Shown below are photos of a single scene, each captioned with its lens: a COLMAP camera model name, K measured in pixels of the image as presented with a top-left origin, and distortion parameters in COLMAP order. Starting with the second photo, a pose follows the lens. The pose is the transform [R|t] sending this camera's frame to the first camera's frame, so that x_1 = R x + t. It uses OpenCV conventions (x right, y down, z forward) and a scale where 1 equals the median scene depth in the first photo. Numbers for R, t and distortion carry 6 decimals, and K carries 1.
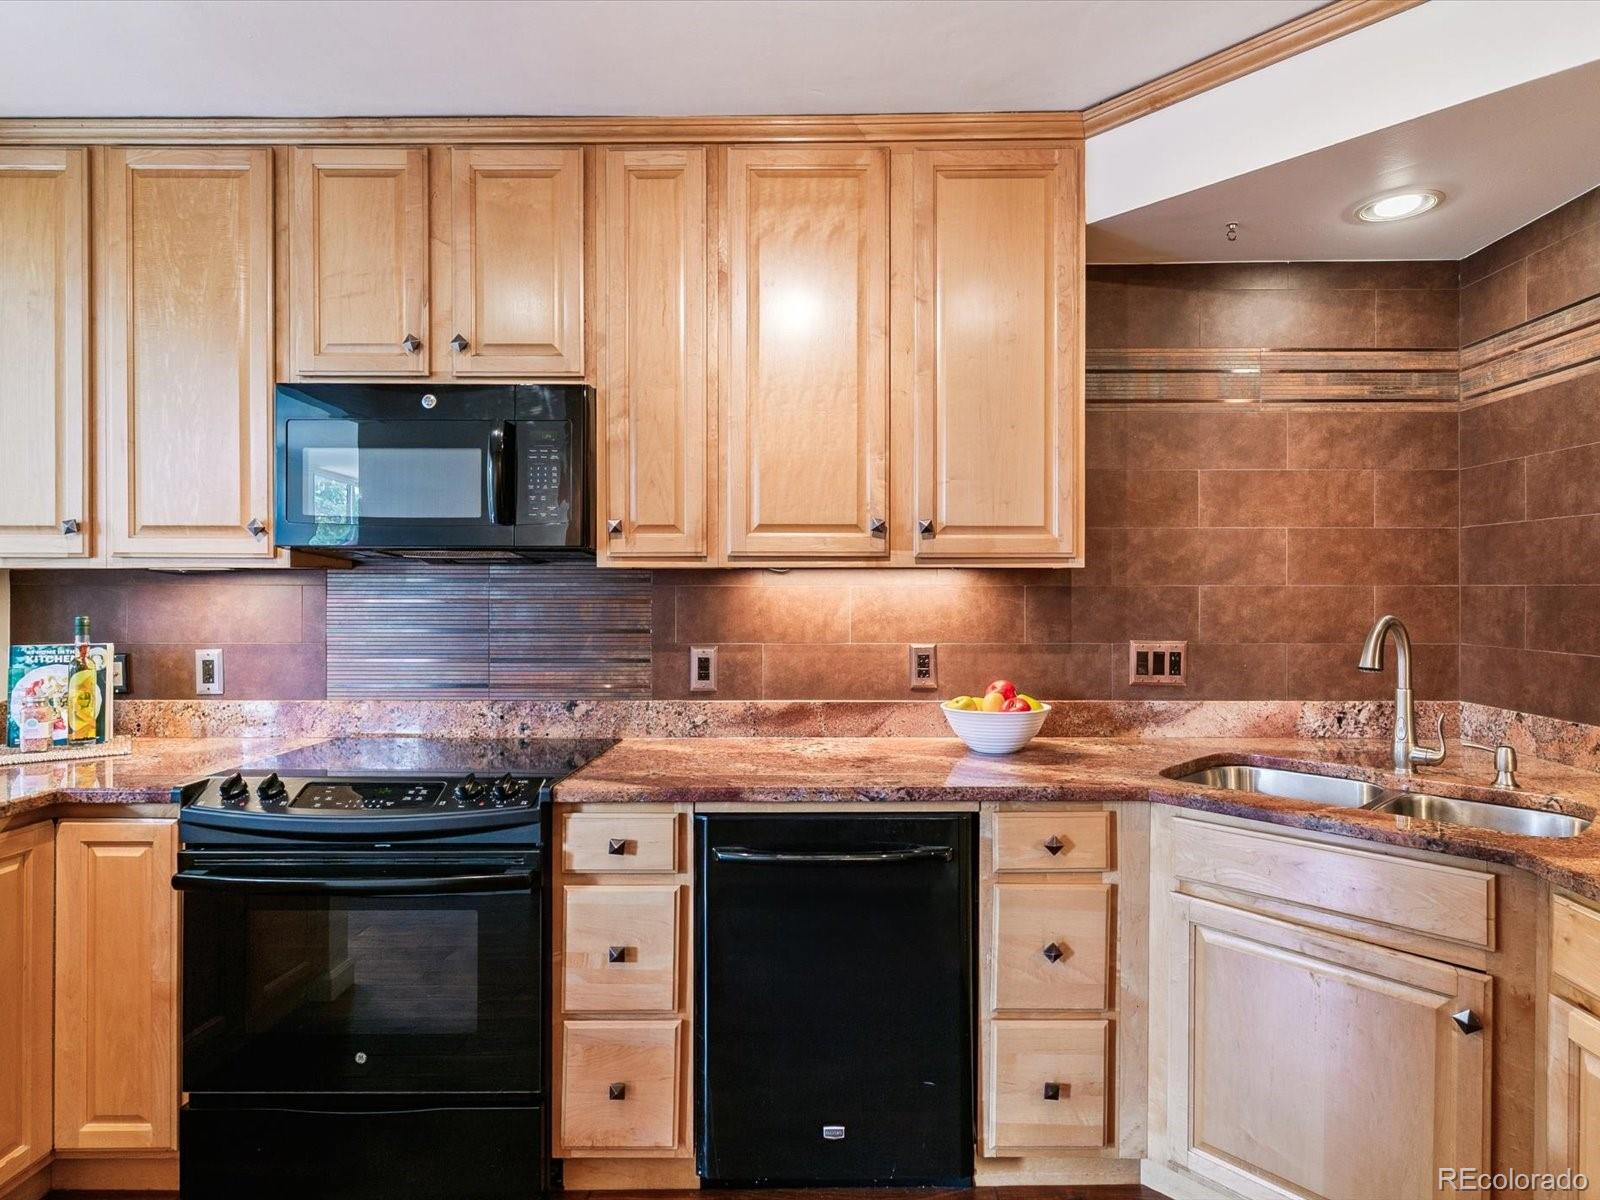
lens RADIAL K [[884.9, 0, 800.9], [0, 884.9, 589.2], [0, 0, 1]] dist [0.002505, 0.000169]
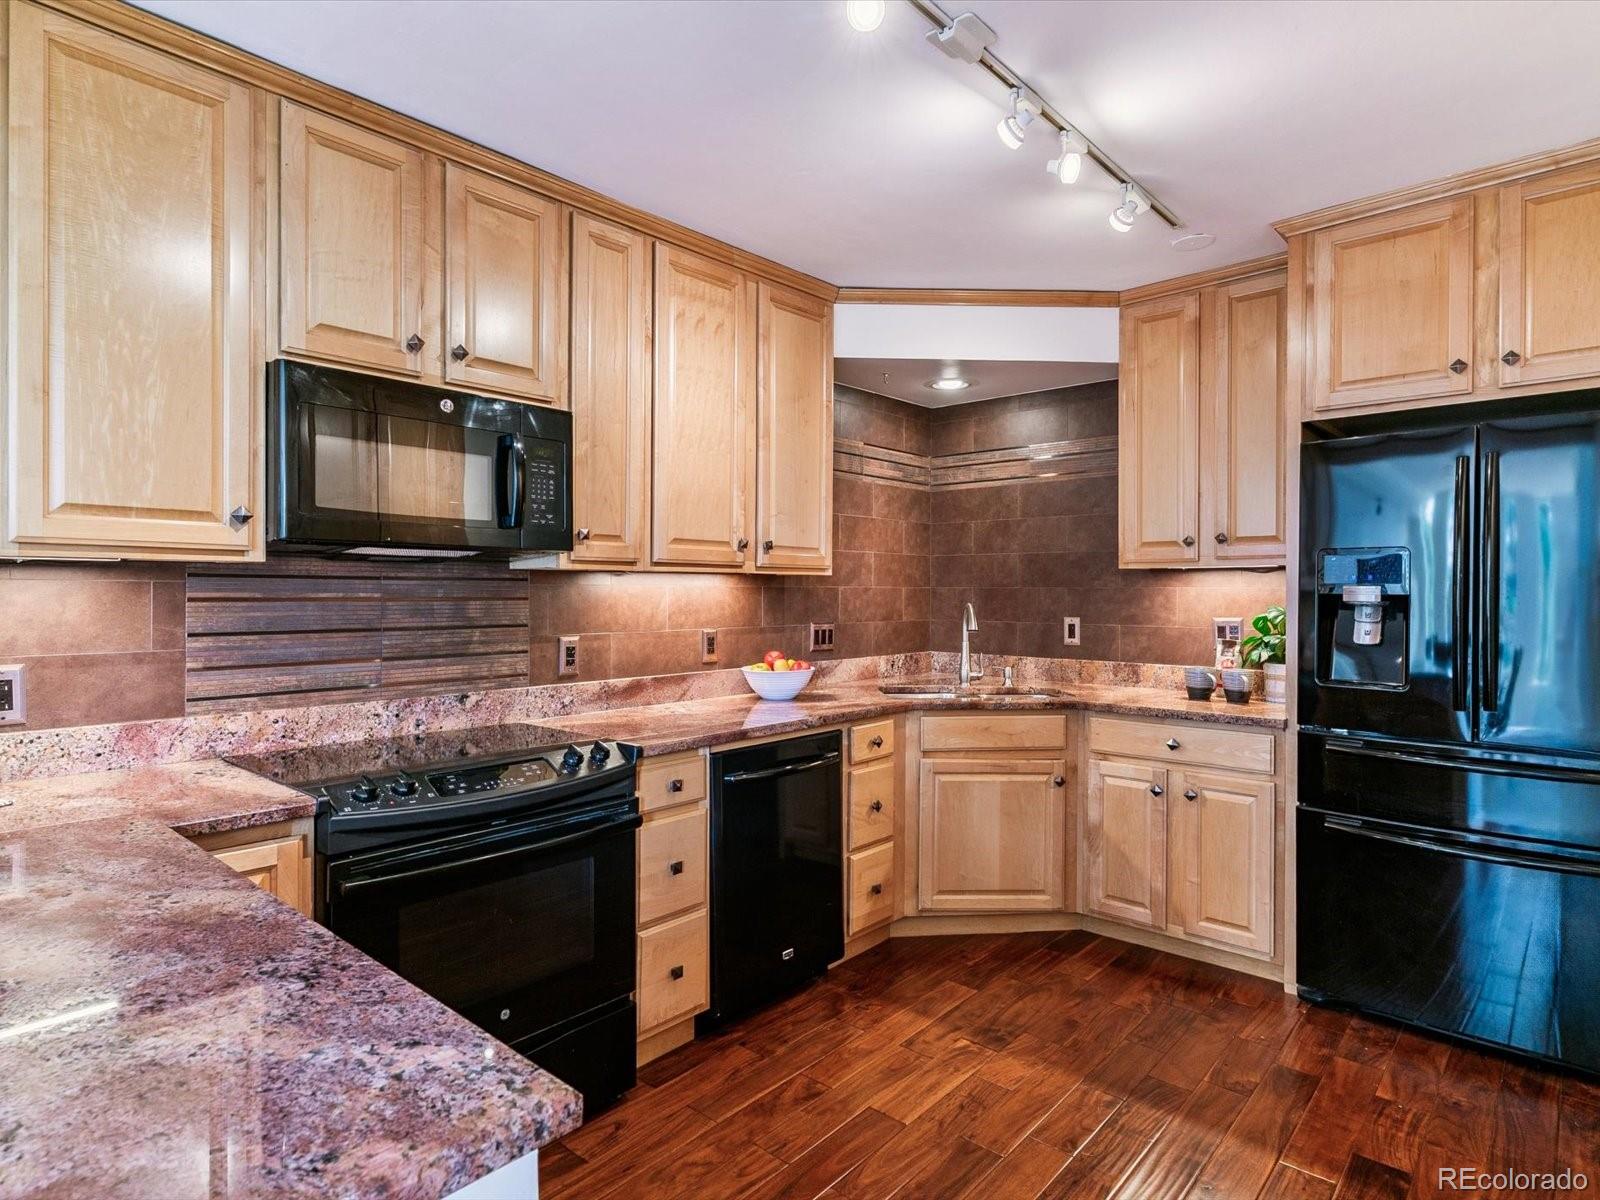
lens RADIAL K [[884.9, 0, 800.9], [0, 884.9, 589.2], [0, 0, 1]] dist [0.002505, 0.000169]
pose [[0.662869, 0.003493, 0.748728, -0.785136], [-0.003947, 0.999992, -0.001170, 0.002017], [-0.748725, -0.002180, 0.662877, 0.000287]]
